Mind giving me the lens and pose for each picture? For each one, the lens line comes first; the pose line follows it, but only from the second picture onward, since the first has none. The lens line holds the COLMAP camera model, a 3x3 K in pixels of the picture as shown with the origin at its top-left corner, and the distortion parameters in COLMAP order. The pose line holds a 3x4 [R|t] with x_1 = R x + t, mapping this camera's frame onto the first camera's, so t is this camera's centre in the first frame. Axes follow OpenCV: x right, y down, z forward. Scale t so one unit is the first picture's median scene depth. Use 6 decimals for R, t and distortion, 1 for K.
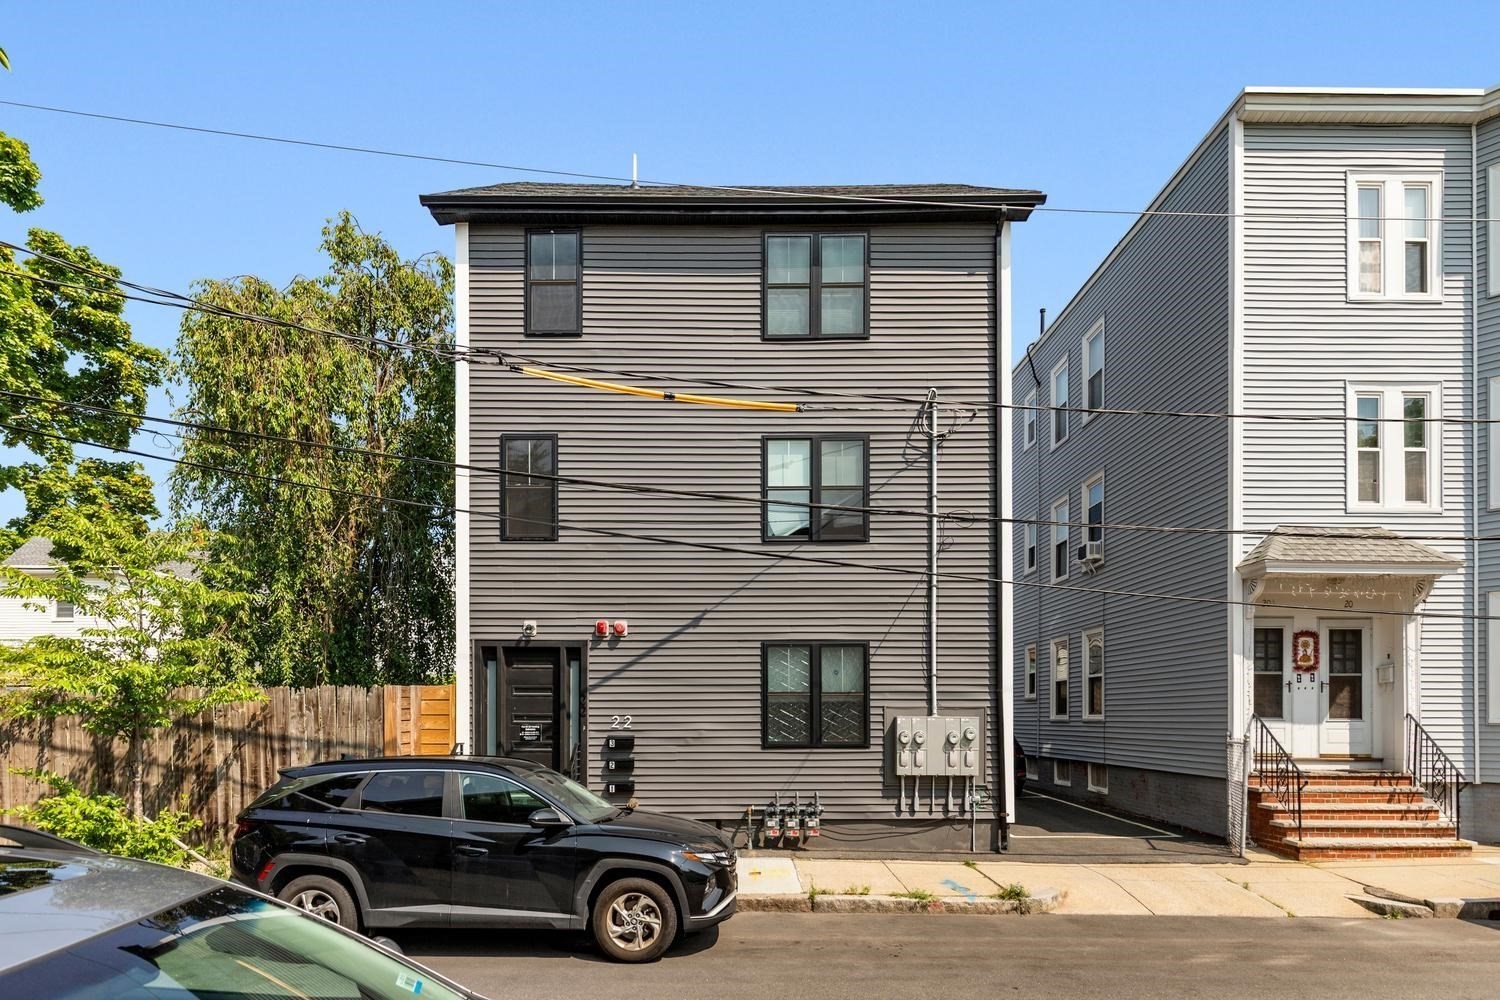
lens RADIAL K [[764.0, 0, 748.8], [0, 764.0, 521.1], [0, 0, 1]] dist [0.000299, 0.000020]
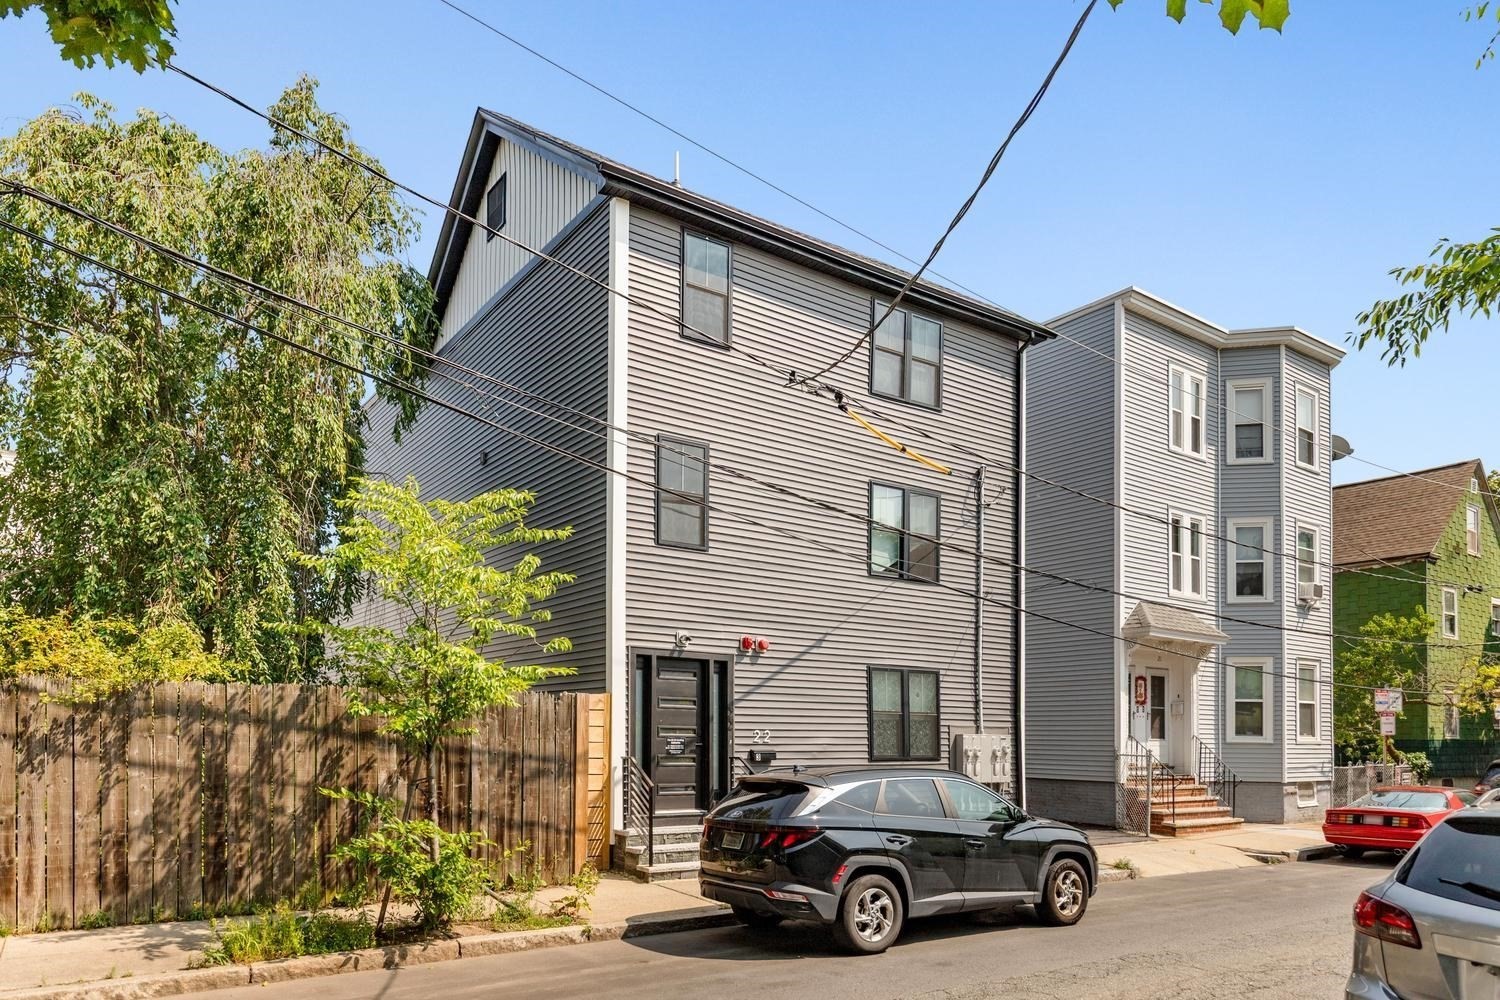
lens RADIAL K [[802.0, 0, 796.9], [0, 802.0, 498.5], [0, 0, 1]] dist [-0.004123, 0.000029]
pose [[0.854126, 0.157268, 0.495717, -0.701734], [-0.138851, 0.987540, -0.074059, 0.018980], [-0.501187, -0.005575, 0.865321, 0.039538]]
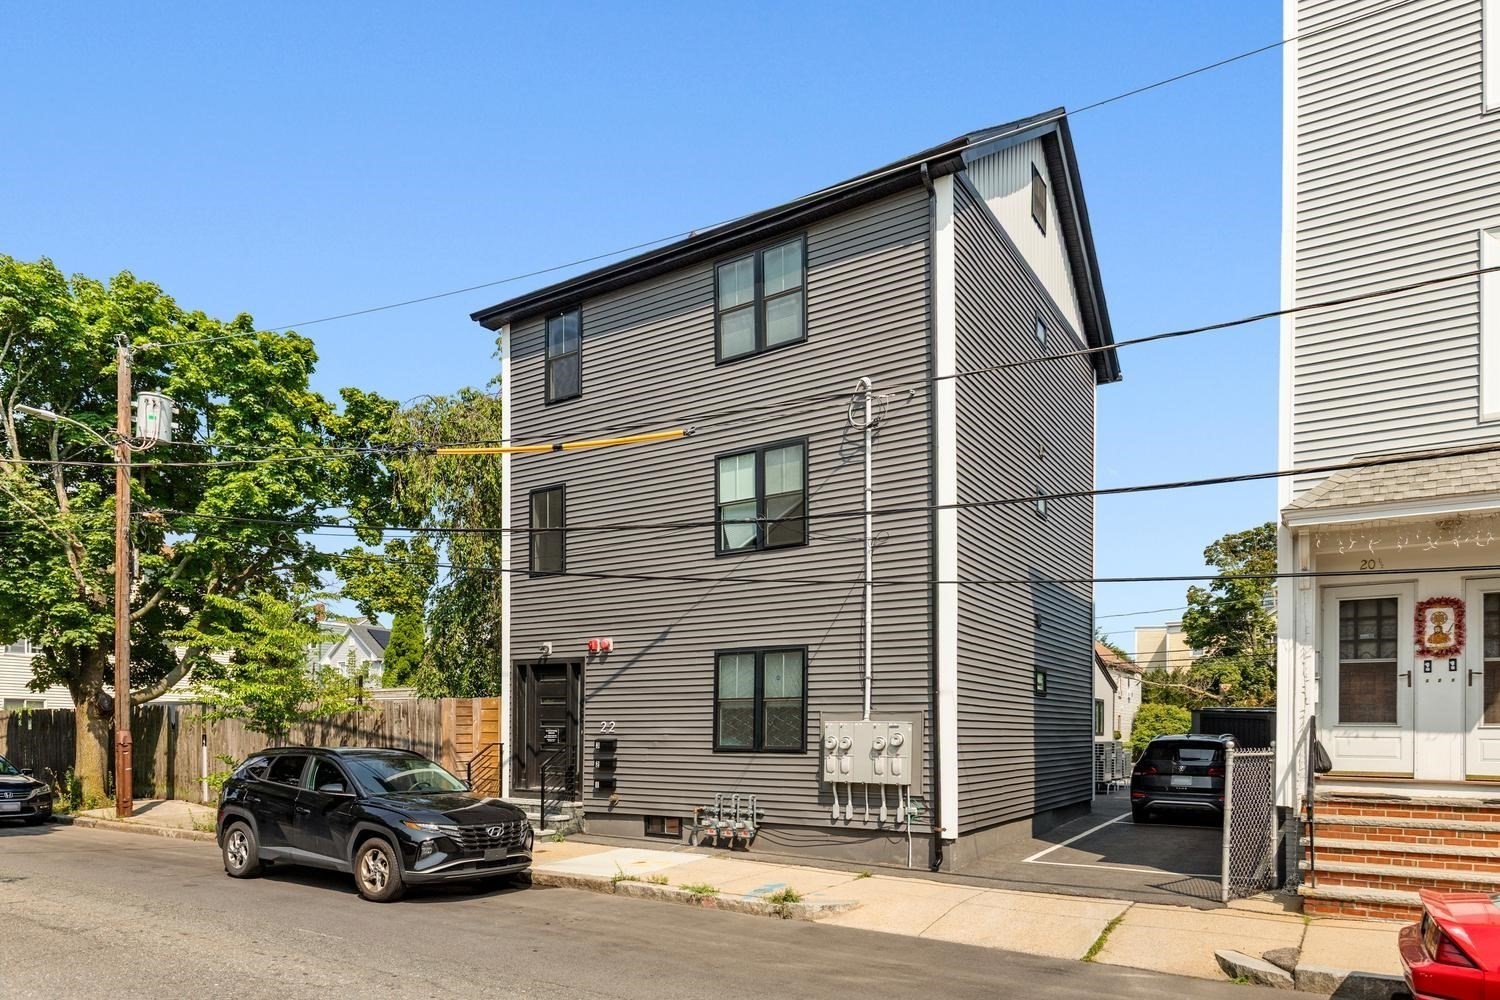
lens RADIAL K [[806.6, 0, 750.0], [0, 806.6, 500.0], [0, 0, 1]] dist [0.002738, -0.000564]
pose [[0.862939, -0.137053, -0.486367, 0.642364], [0.122176, 0.990548, -0.062355, 0.026647], [0.490316, -0.005614, 0.871527, 0.049780]]
